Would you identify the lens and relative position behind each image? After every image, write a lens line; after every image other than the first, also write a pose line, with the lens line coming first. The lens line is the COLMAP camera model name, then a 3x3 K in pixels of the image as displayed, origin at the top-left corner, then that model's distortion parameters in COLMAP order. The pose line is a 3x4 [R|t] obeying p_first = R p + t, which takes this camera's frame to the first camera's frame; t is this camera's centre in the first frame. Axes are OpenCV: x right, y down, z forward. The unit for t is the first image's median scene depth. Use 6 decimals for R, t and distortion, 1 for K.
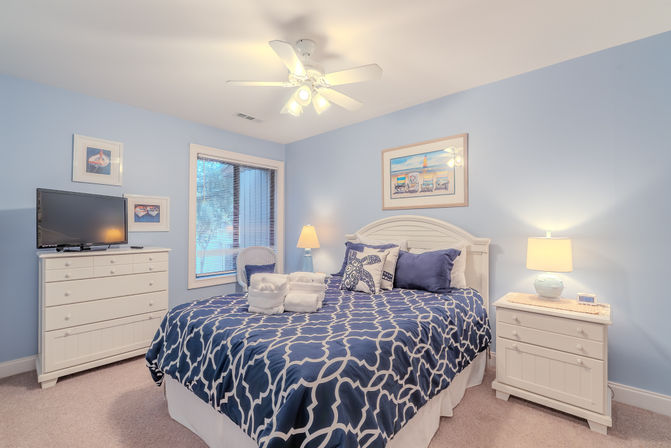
lens RADIAL K [[297.2, 0, 339.9], [0, 297.2, 225.9], [0, 0, 1]] dist [-0.001177, -0.000555]
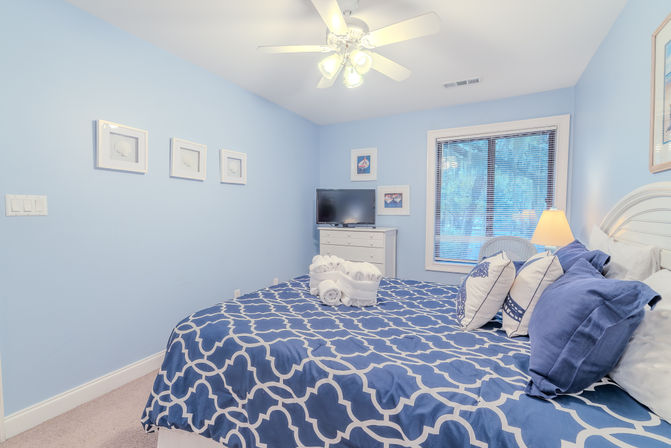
lens RADIAL K [[297.2, 0, 339.8], [0, 297.2, 219.6], [0, 0, 1]] dist [-0.001177, -0.000555]
pose [[0.253902, 0.027251, -0.966846, 0.491417], [0.002417, 0.999582, 0.028809, 0.001130], [0.967227, -0.009651, 0.253730, 0.495142]]
